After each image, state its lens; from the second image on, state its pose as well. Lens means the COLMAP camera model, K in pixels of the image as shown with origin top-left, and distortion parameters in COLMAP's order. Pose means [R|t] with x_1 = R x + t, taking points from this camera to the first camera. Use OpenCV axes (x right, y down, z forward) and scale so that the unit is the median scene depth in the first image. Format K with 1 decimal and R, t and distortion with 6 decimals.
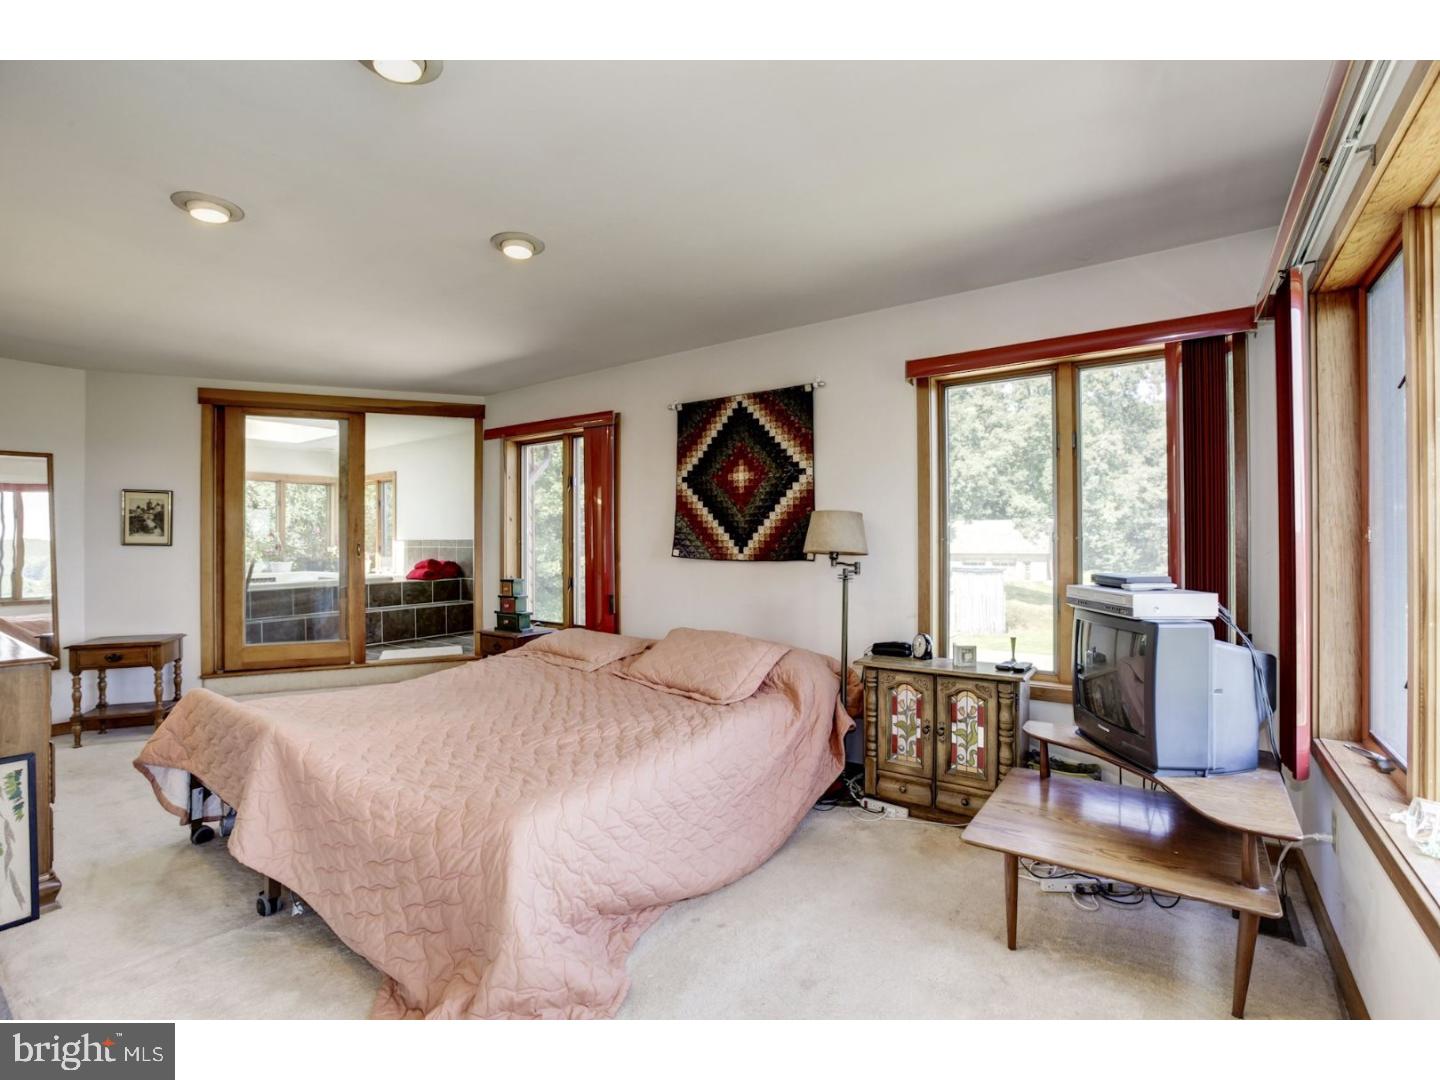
lens RADIAL K [[656.4, 0, 723.6], [0, 656.4, 545.8], [0, 0, 1]] dist [-0.034320, 0.001224]
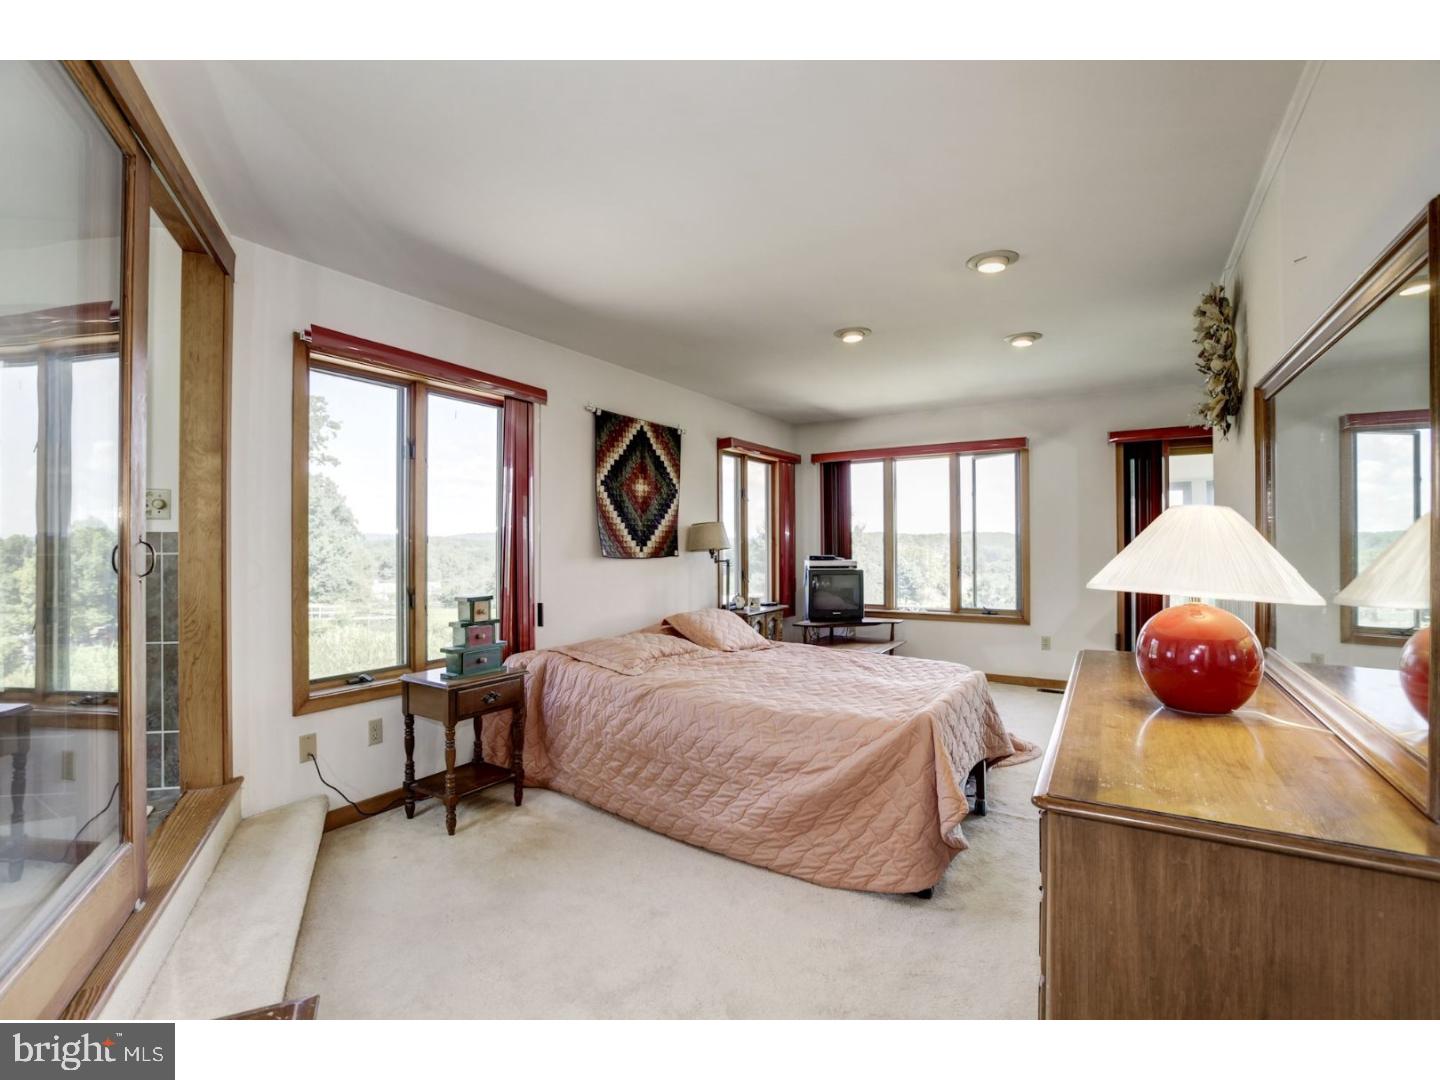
lens RADIAL K [[656.4, 0, 722.4], [0, 656.4, 536.1], [0, 0, 1]] dist [-0.034320, 0.001224]
pose [[-0.056249, 0.001972, 0.998415, -1.175359], [-0.006488, 0.999976, -0.002341, -0.015427], [-0.998396, -0.006610, -0.056235, 0.913707]]
